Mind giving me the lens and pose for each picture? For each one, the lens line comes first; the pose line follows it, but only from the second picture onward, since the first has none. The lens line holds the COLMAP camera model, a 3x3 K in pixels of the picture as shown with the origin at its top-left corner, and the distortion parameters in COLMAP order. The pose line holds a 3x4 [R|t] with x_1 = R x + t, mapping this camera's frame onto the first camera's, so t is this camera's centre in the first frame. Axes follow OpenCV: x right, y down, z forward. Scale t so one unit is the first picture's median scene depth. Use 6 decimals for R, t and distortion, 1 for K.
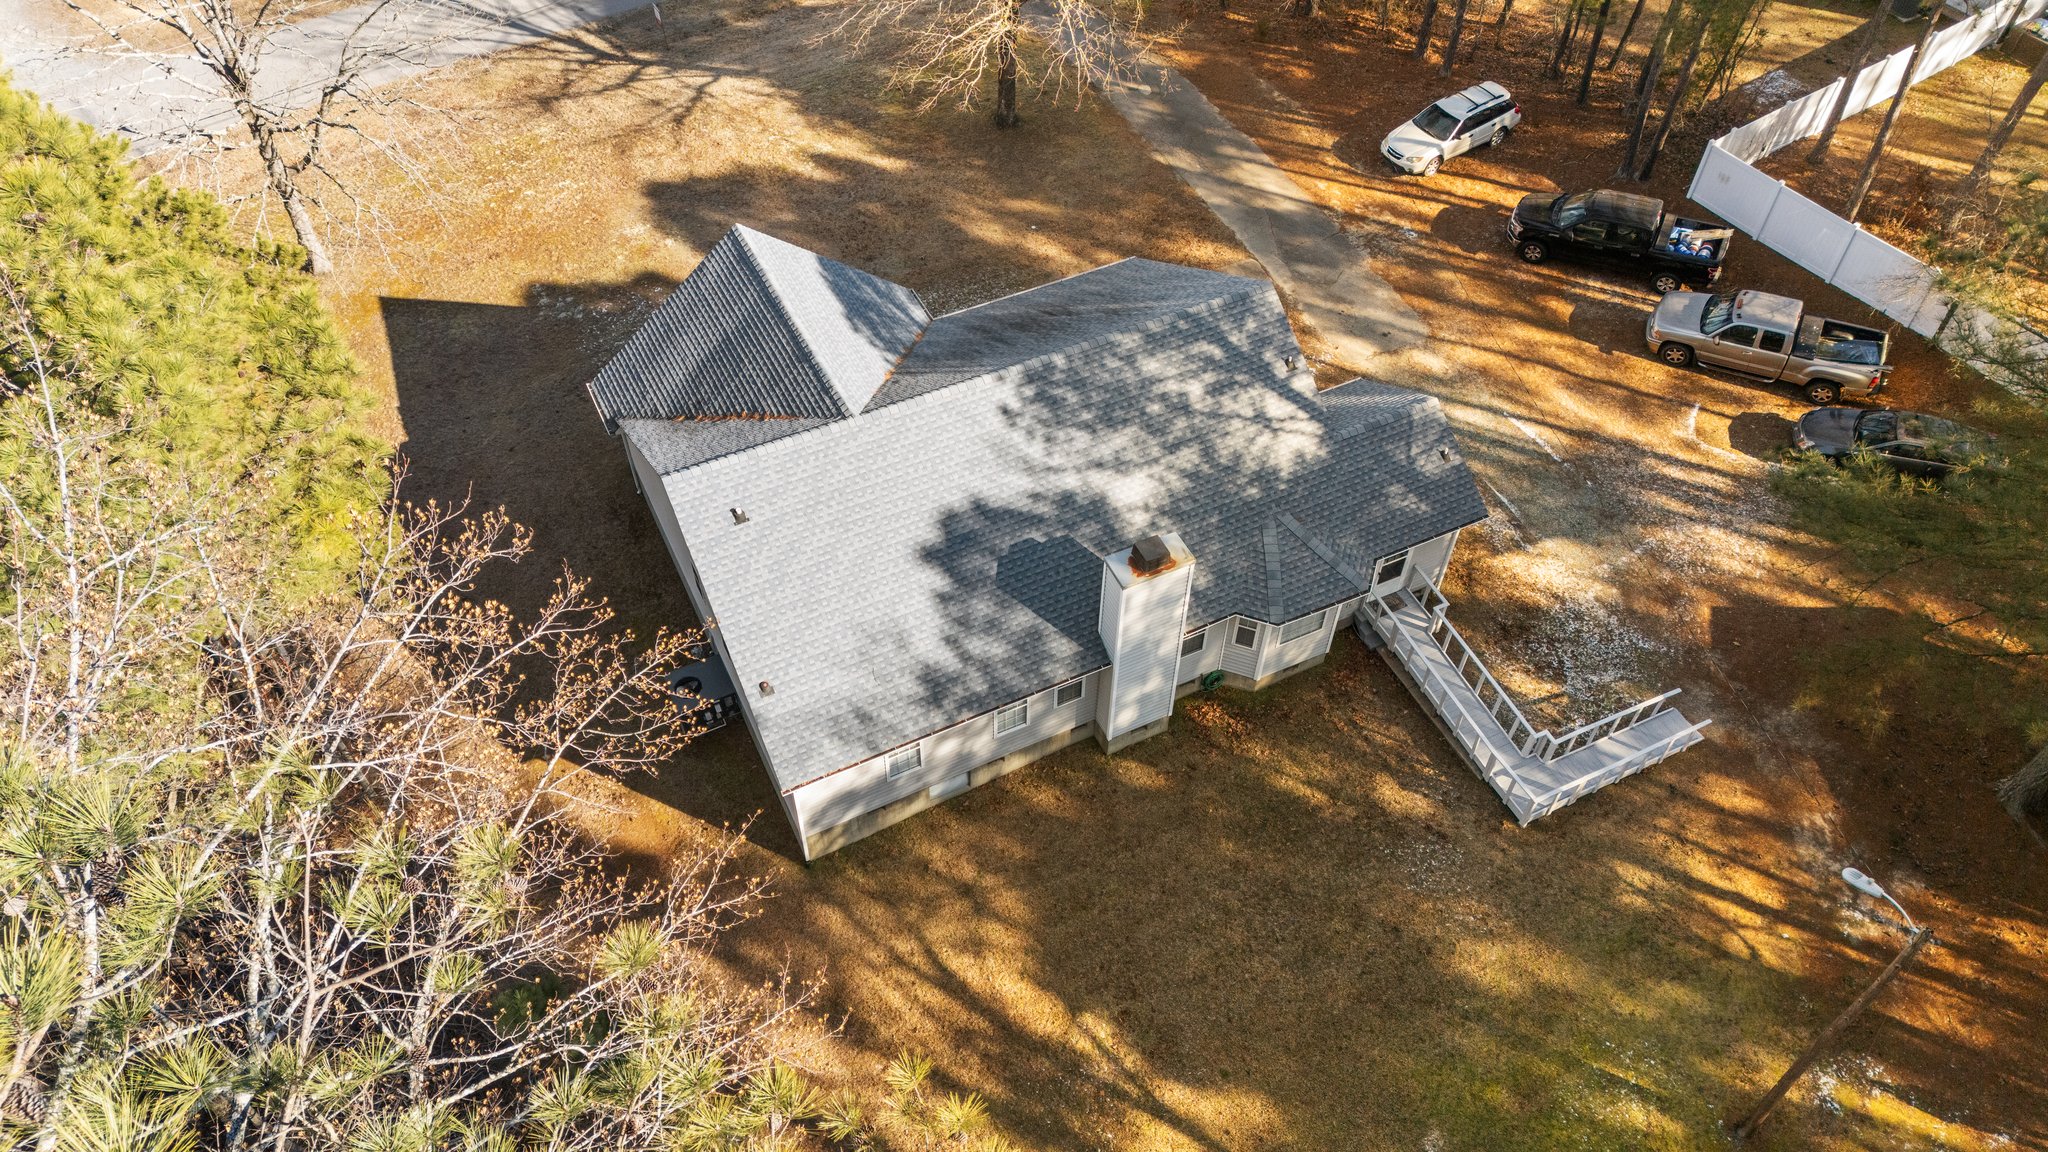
lens RADIAL K [[1504.0, 0, 1024.4], [0, 1504.0, 561.5], [0, 0, 1]] dist [0.051870, -0.021670]
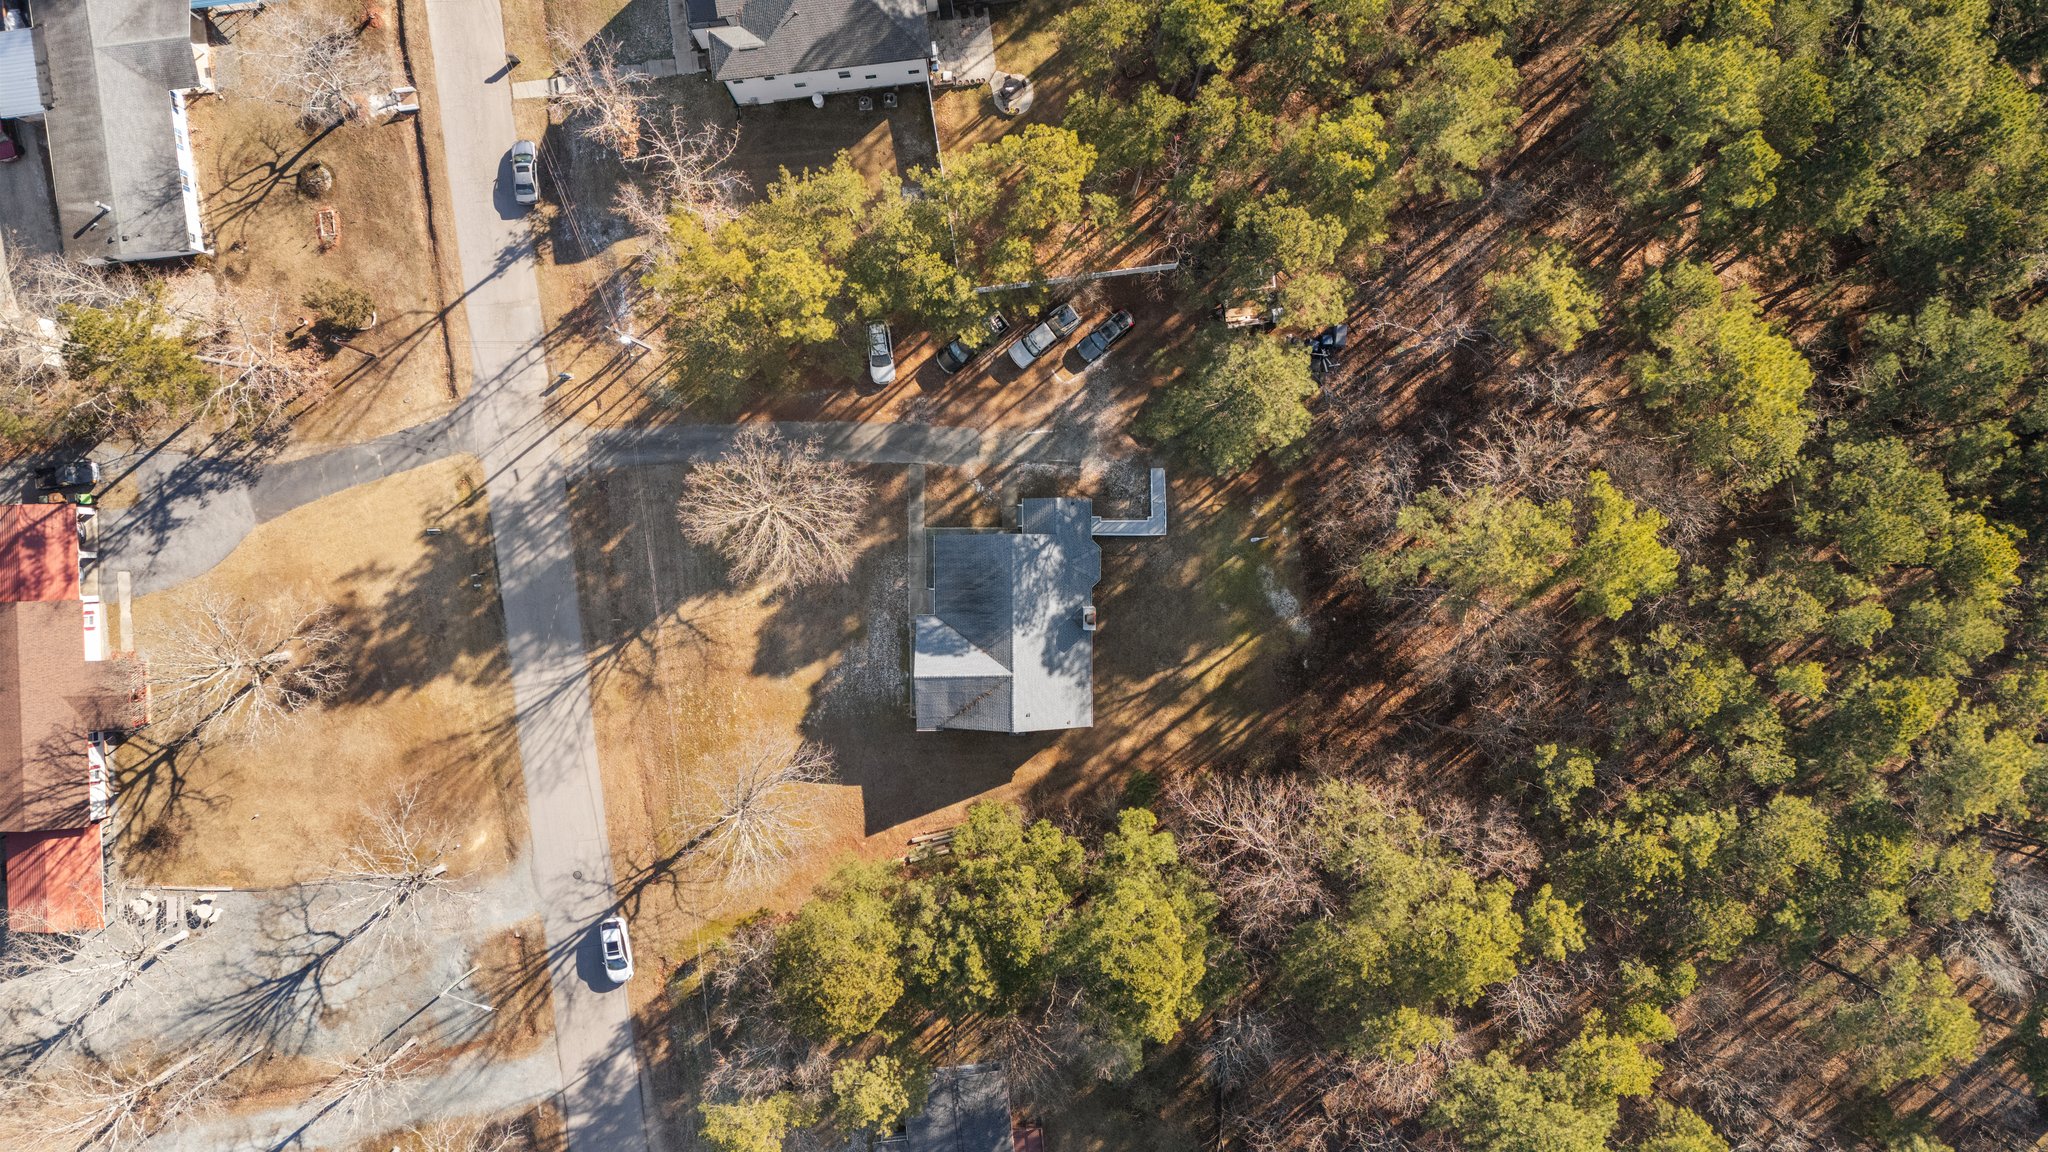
lens RADIAL K [[1504.0, 0, 1023.4], [0, 1504.0, 562.8], [0, 0, 1]] dist [0.051870, -0.021670]
pose [[0.437499, -0.899219, -0.000436, 0.123601], [0.686277, 0.333583, 0.646333, -2.127046], [-0.581049, -0.283069, 0.763056, -1.396604]]
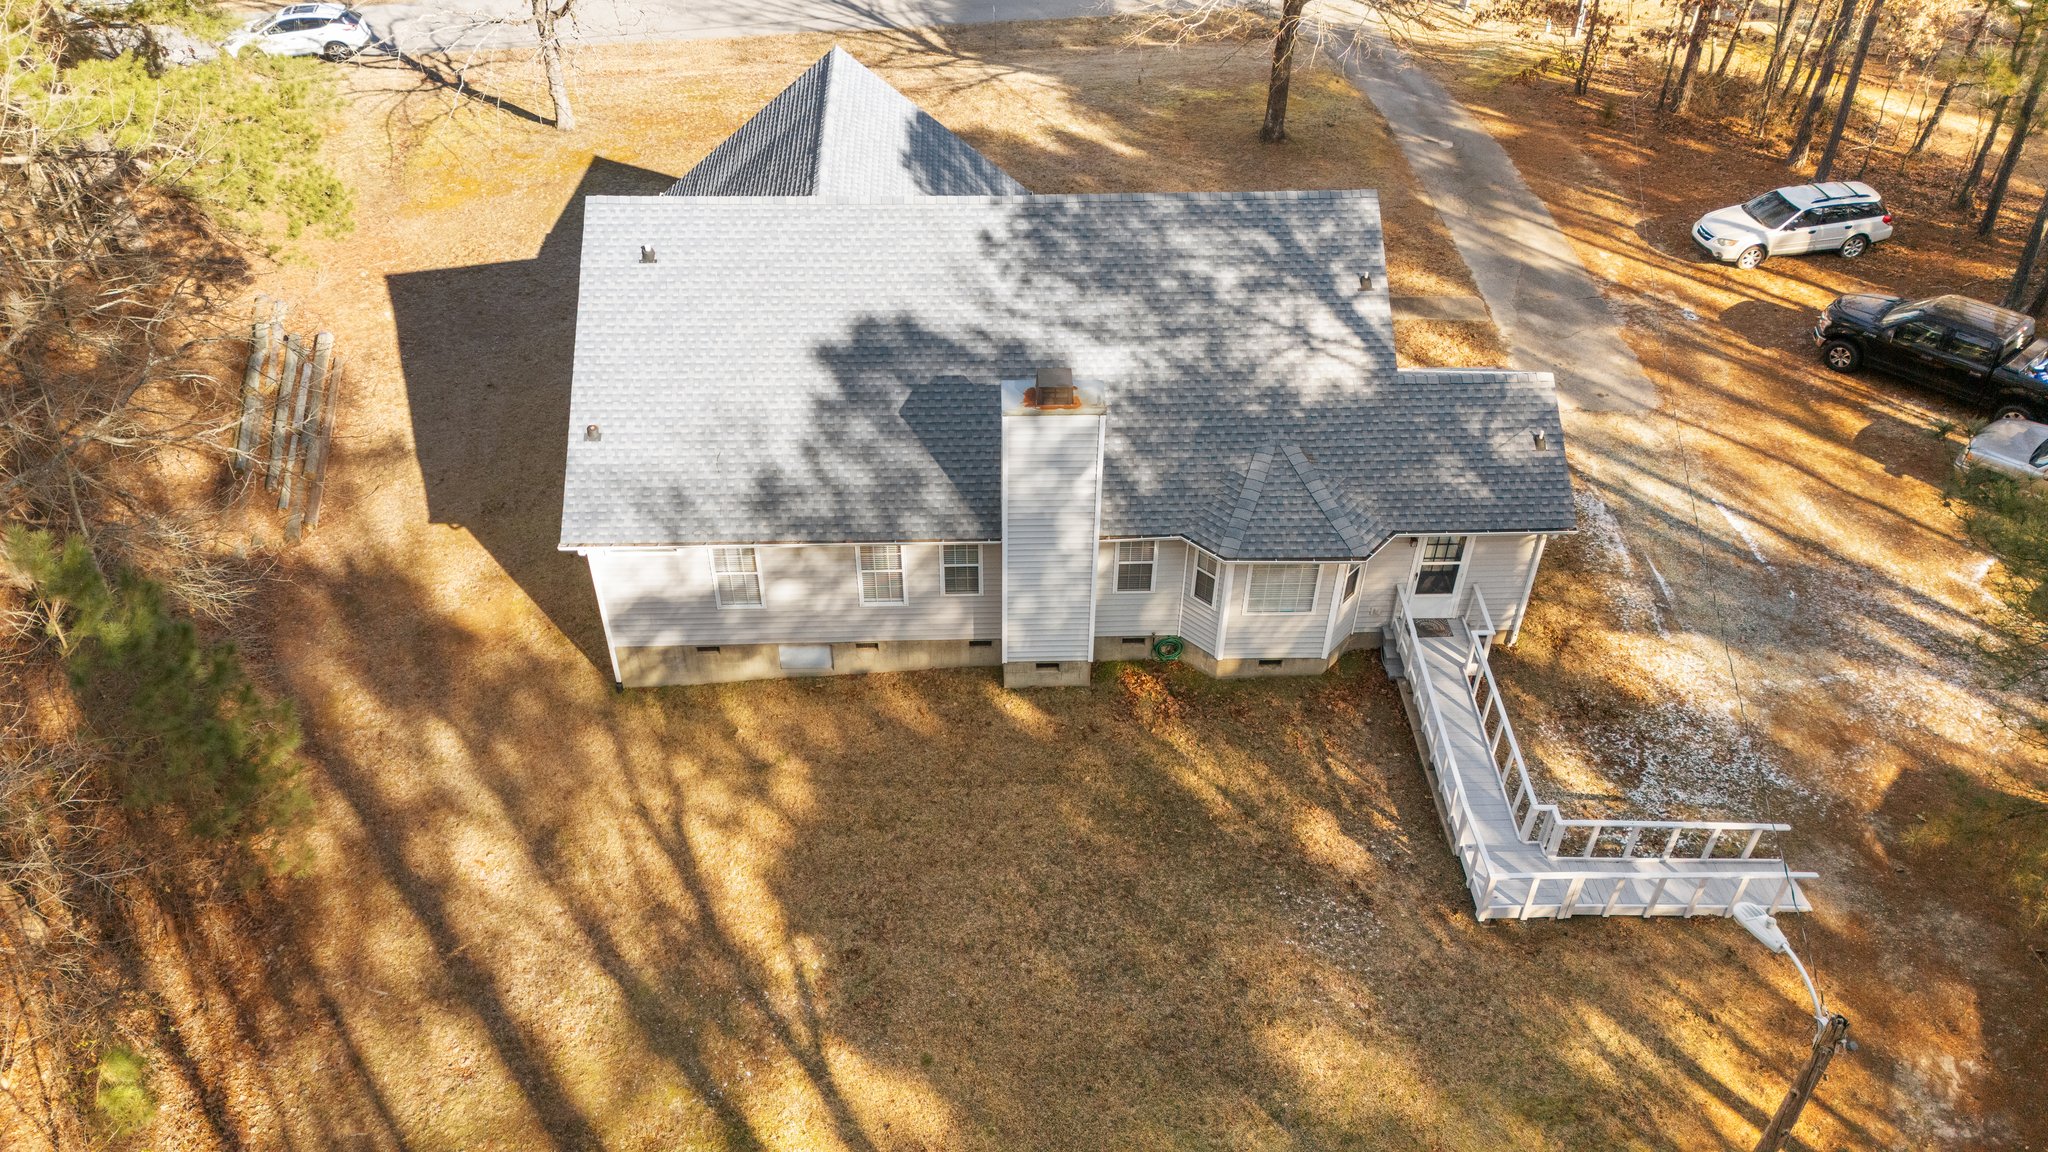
lens RADIAL K [[1504.0, 0, 1034.1], [0, 1504.0, 588.1], [0, 0, 1]] dist [0.051870, -0.021670]
pose [[0.916600, 0.257545, -0.305800, 0.290142], [-0.304110, 0.945658, -0.115098, 0.157476], [0.259540, 0.198496, 0.945113, 0.227407]]
